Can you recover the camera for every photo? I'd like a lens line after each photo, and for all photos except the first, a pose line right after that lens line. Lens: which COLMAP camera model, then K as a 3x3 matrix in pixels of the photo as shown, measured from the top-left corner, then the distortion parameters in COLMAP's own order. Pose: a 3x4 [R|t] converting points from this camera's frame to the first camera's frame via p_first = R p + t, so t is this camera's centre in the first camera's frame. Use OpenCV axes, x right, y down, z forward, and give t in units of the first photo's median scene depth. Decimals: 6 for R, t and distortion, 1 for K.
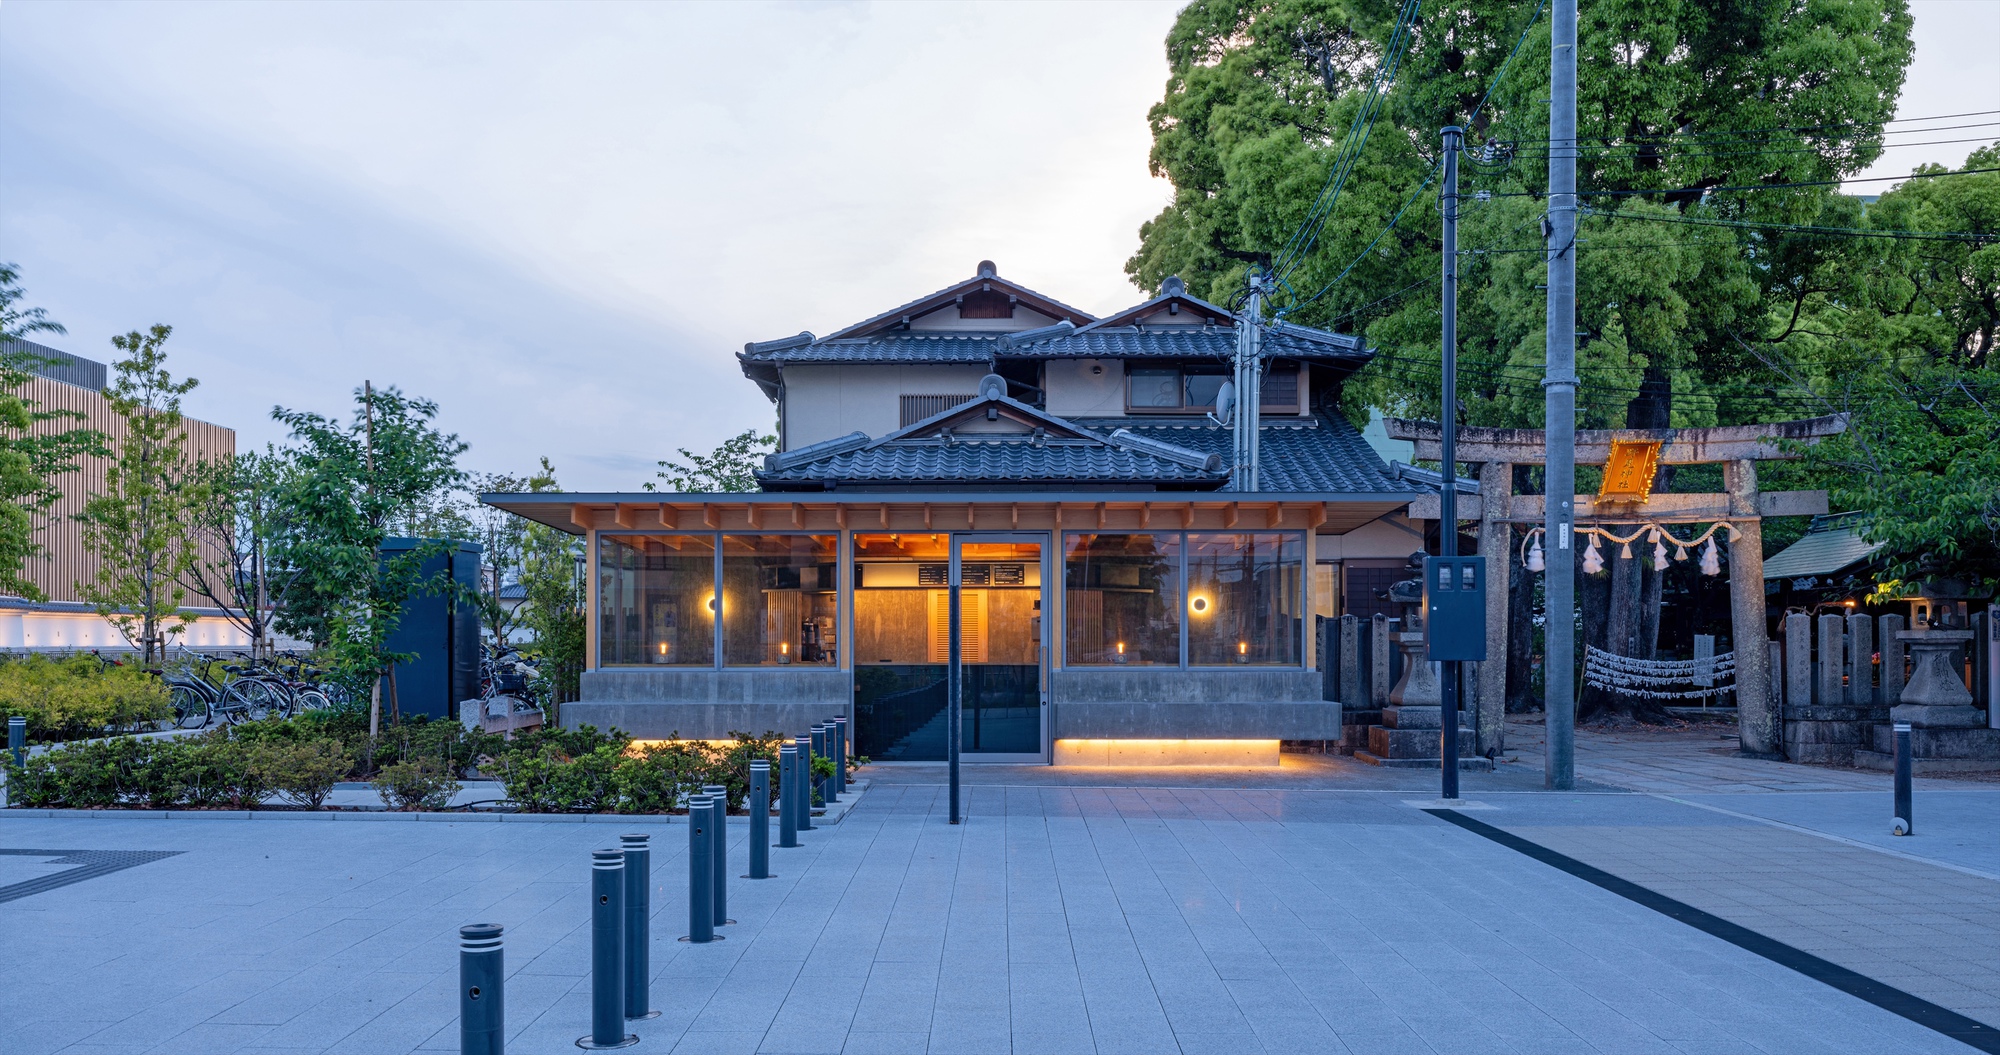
lens RADIAL K [[1639.6, 0, 995.3], [0, 1639.6, 582.5], [0, 0, 1]] dist [-0.002813, -0.001886]
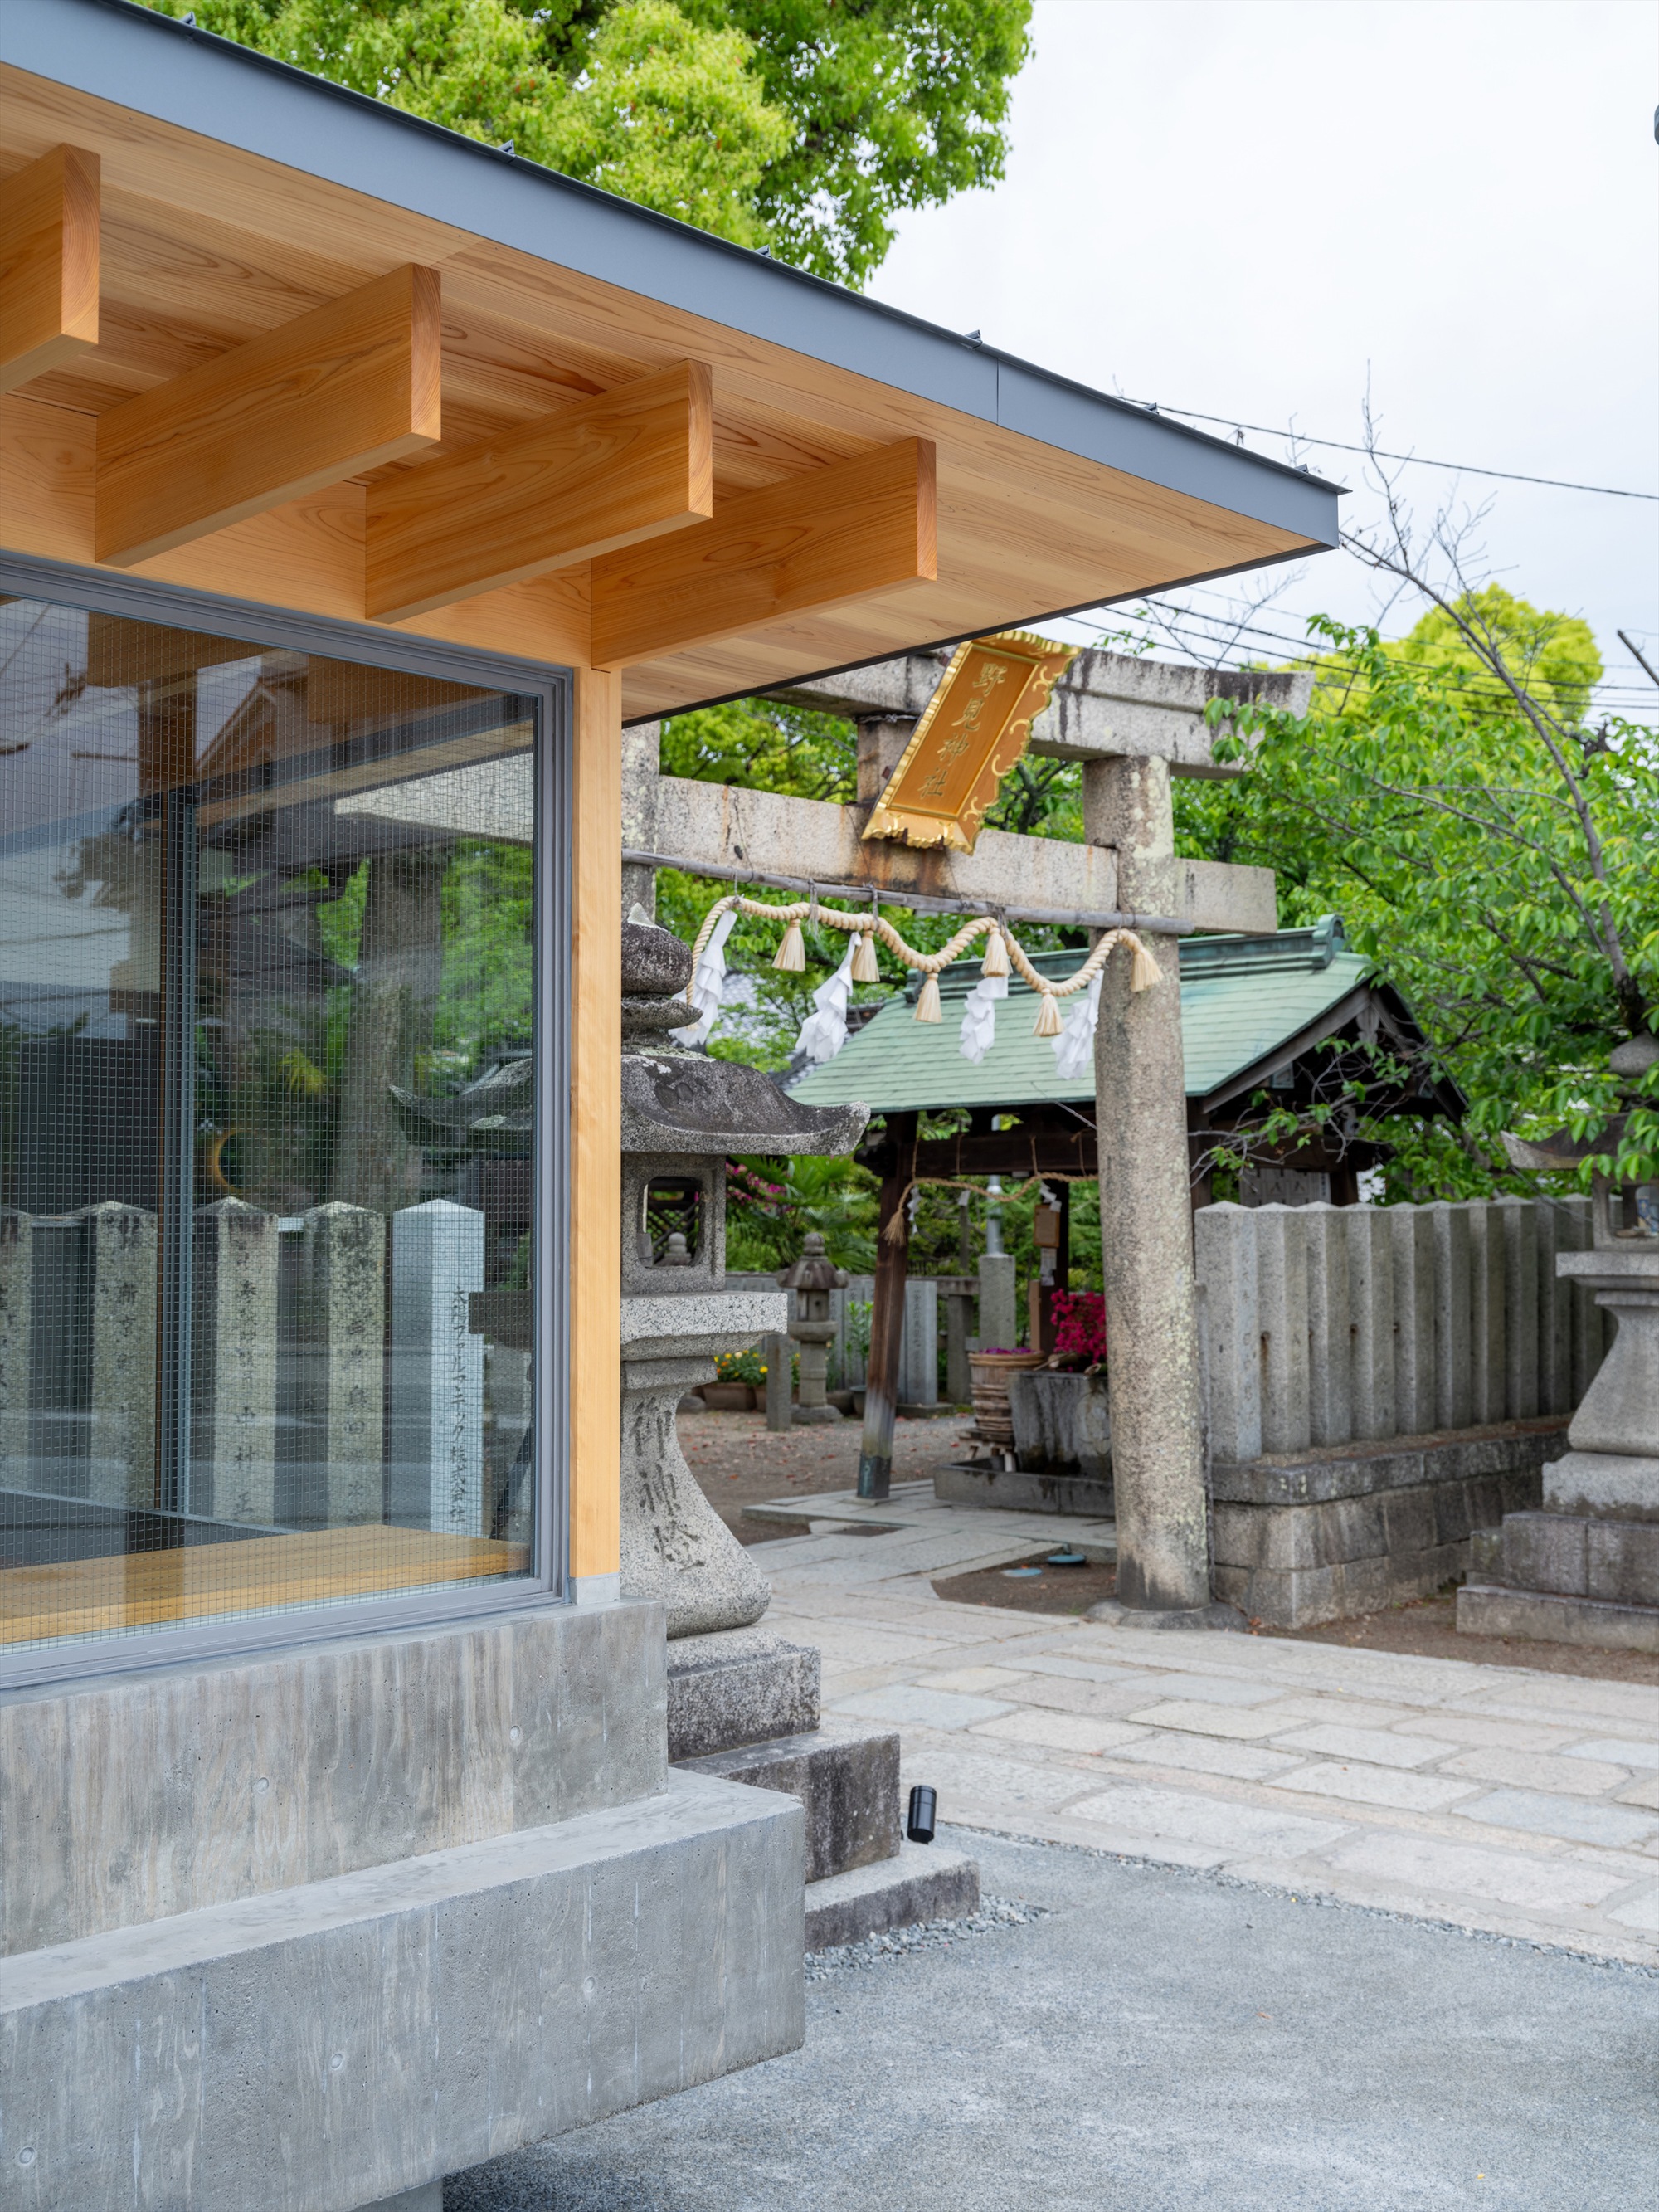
lens RADIAL K [[2487.5, 0, 829.5], [0, 2487.5, 1106.0], [0, 0, 1]] dist [0.019294, 0.016180]
pose [[0.684911, 0.028632, 0.728064, 0.033333], [-0.022259, 0.999583, -0.018370, 0.010698], [-0.728287, -0.003624, 0.685263, 0.725322]]
